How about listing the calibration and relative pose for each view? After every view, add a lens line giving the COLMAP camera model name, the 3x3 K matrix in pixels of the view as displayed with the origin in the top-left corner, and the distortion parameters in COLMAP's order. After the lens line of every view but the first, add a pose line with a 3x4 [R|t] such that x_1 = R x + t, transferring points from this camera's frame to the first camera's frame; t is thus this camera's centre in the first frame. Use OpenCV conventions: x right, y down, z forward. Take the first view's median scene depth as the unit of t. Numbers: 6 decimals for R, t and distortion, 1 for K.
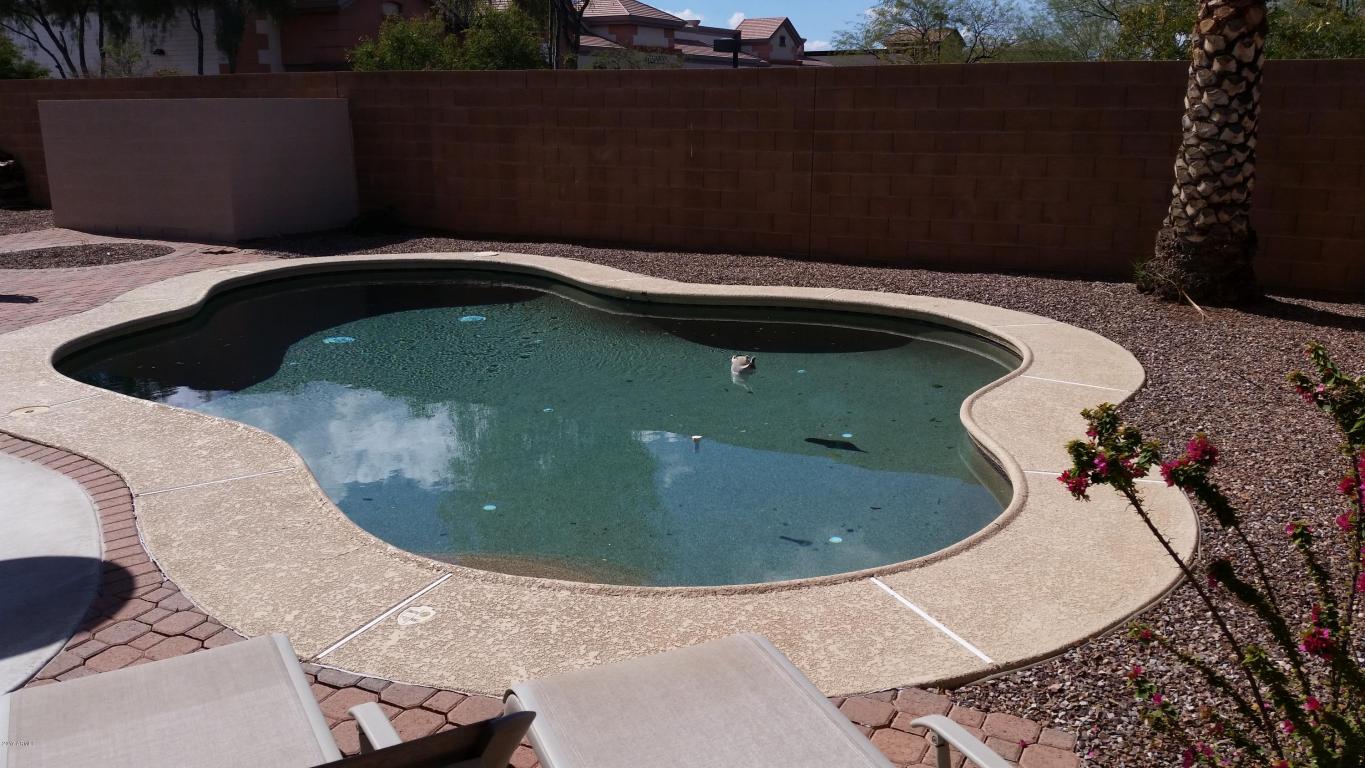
lens RADIAL K [[1102.6, 0, 682.5], [0, 1102.6, 384.0], [0, 0, 1]] dist [0.104854, -0.230598]
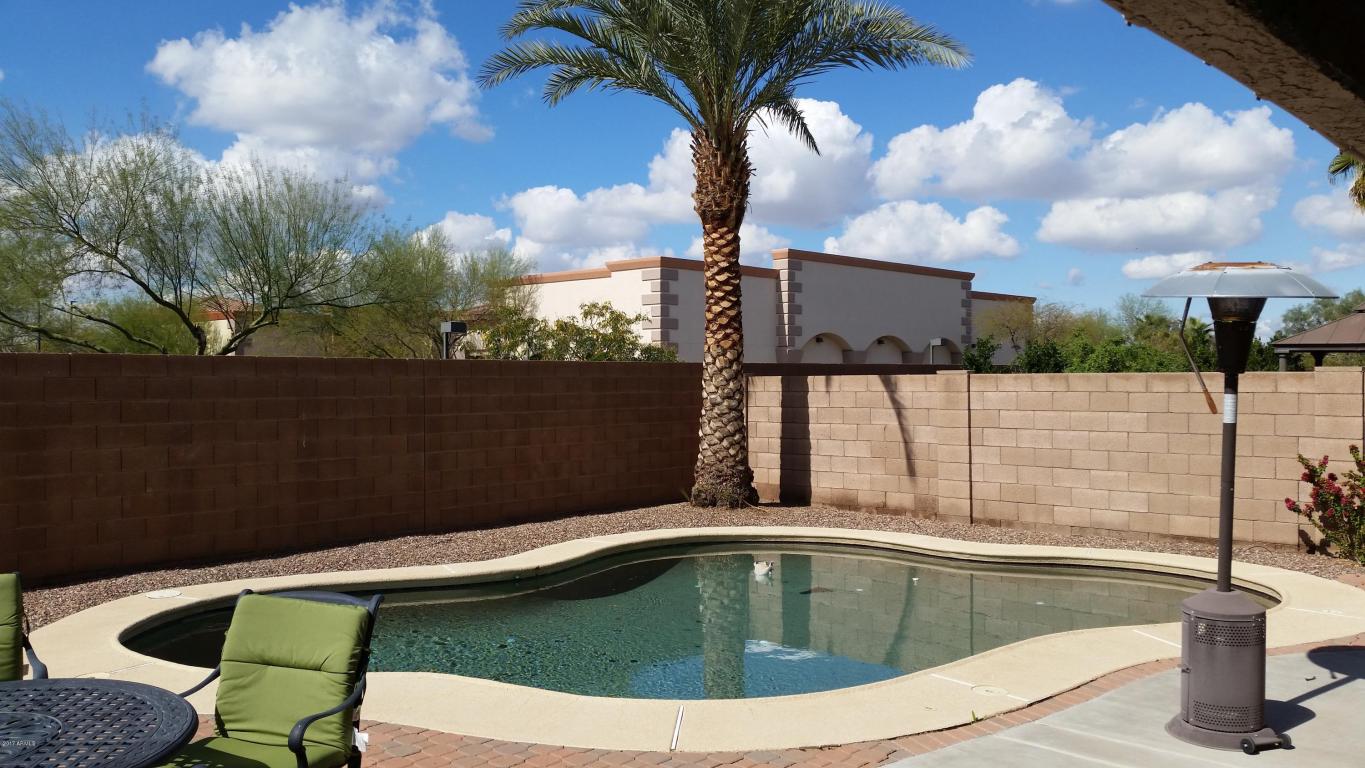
lens RADIAL K [[1102.6, 0, 682.5], [0, 1102.6, 384.0], [0, 0, 1]] dist [0.104854, -0.230598]
pose [[0.253735, -0.007166, 0.967247, -0.865794], [0.241612, 0.968744, -0.056205, -0.136423], [-0.936612, 0.247959, 0.247536, 0.490338]]
